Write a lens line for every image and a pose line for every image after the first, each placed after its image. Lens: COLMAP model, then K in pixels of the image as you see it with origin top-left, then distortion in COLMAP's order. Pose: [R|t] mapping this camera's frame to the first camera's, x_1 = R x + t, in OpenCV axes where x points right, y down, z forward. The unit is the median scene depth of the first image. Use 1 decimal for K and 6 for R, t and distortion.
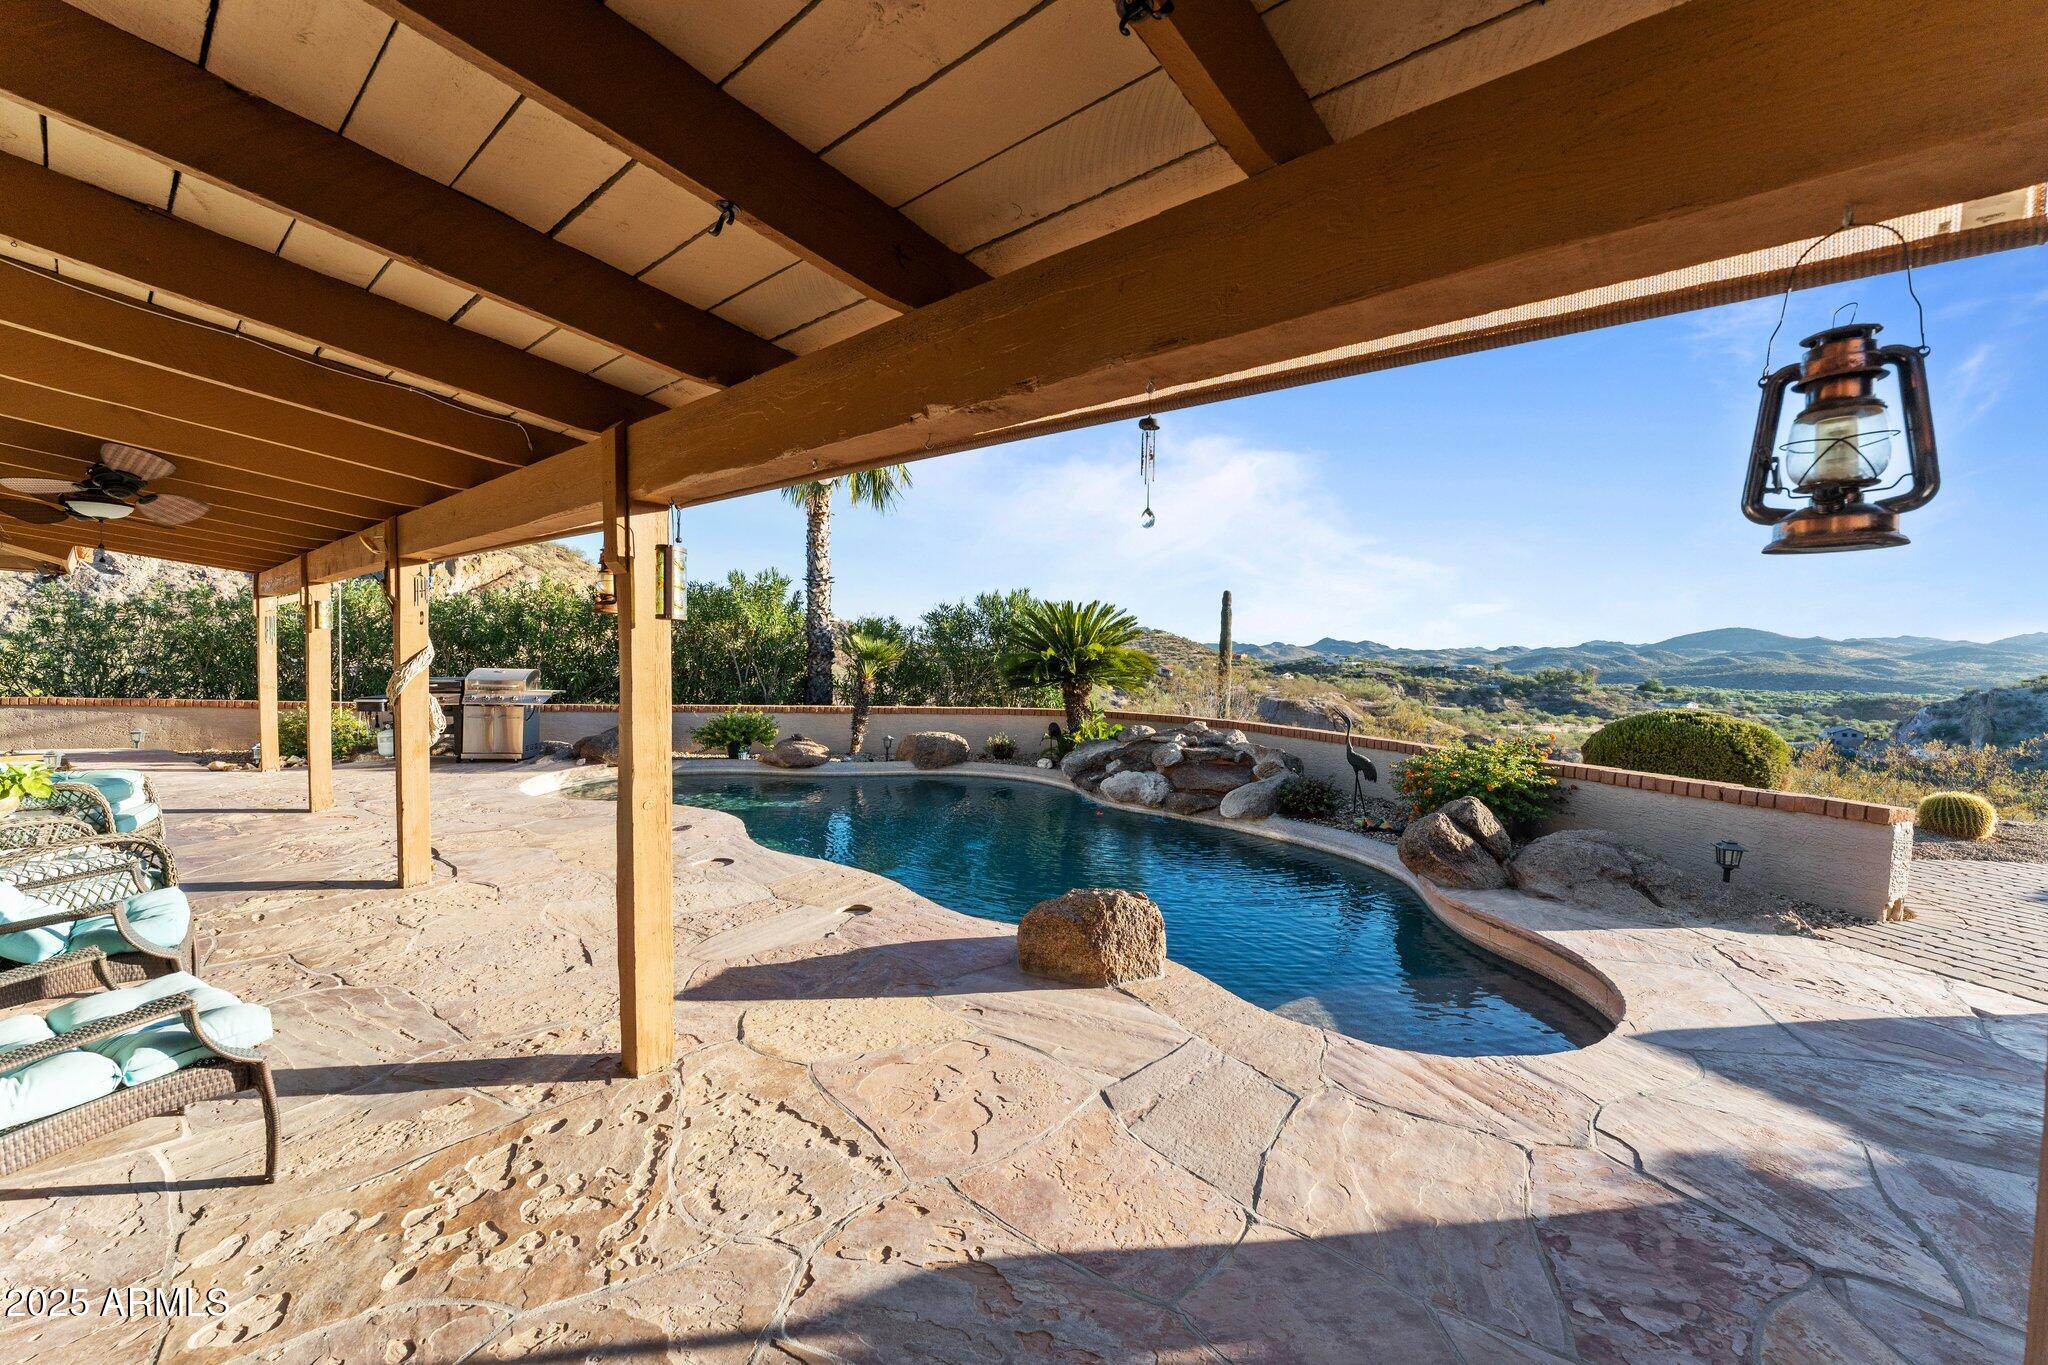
lens RADIAL K [[818.5, 0, 1025.4], [0, 818.5, 669.8], [0, 0, 1]] dist [0.003240, -0.000044]
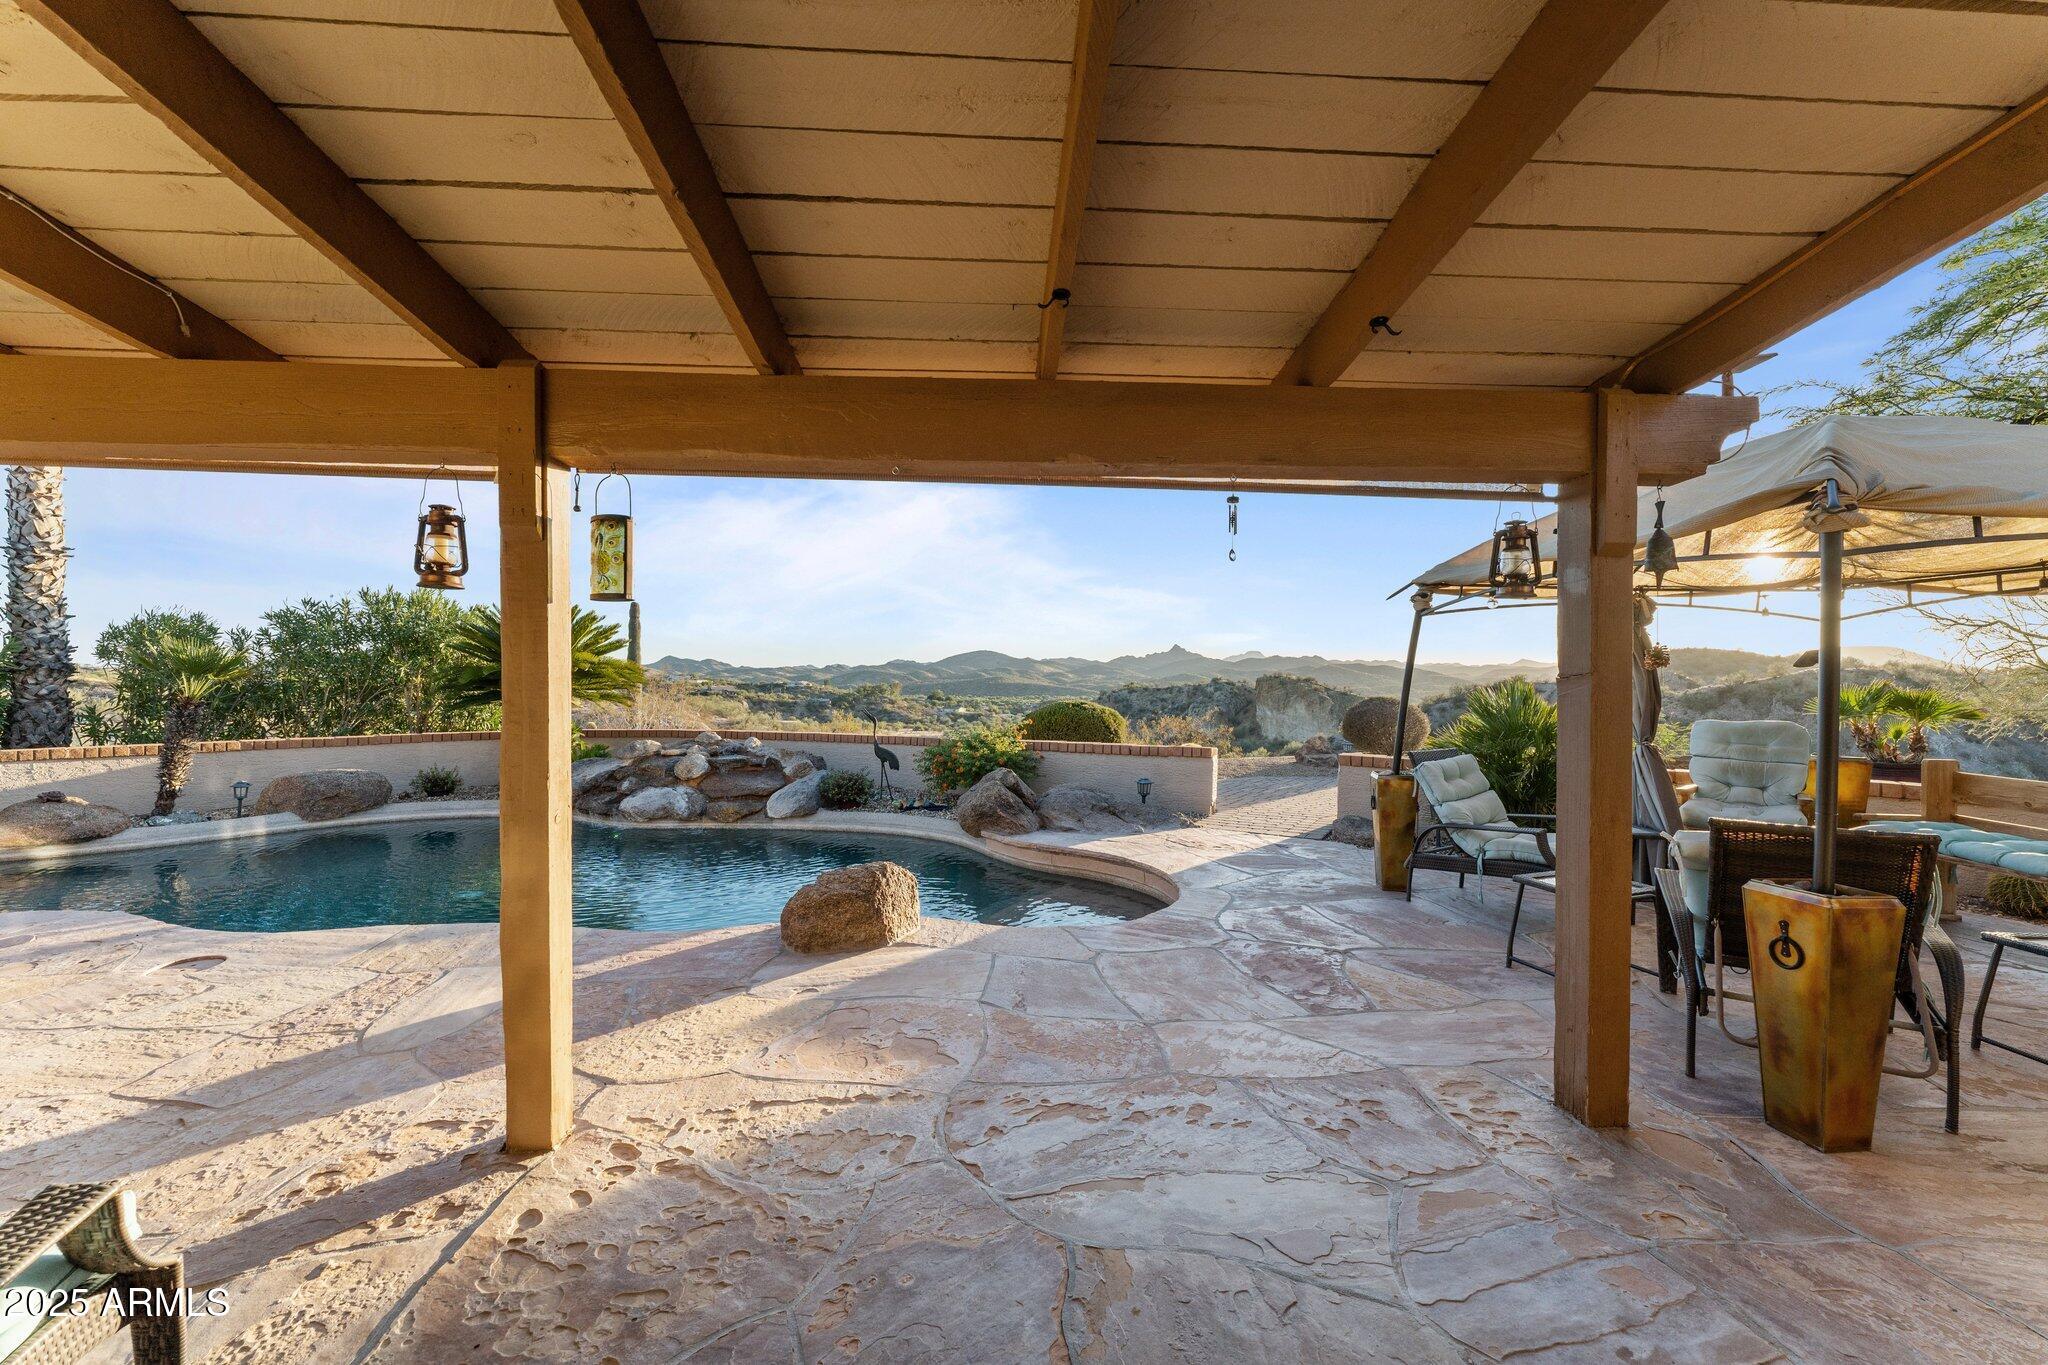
lens RADIAL K [[818.5, 0, 1026.2], [0, 818.5, 670.0], [0, 0, 1]] dist [0.003240, -0.000044]
pose [[0.715944, -0.004853, 0.698141, -0.193359], [0.020413, 0.999694, -0.013984, 0.009115], [-0.697859, 0.024263, 0.715824, 0.015536]]
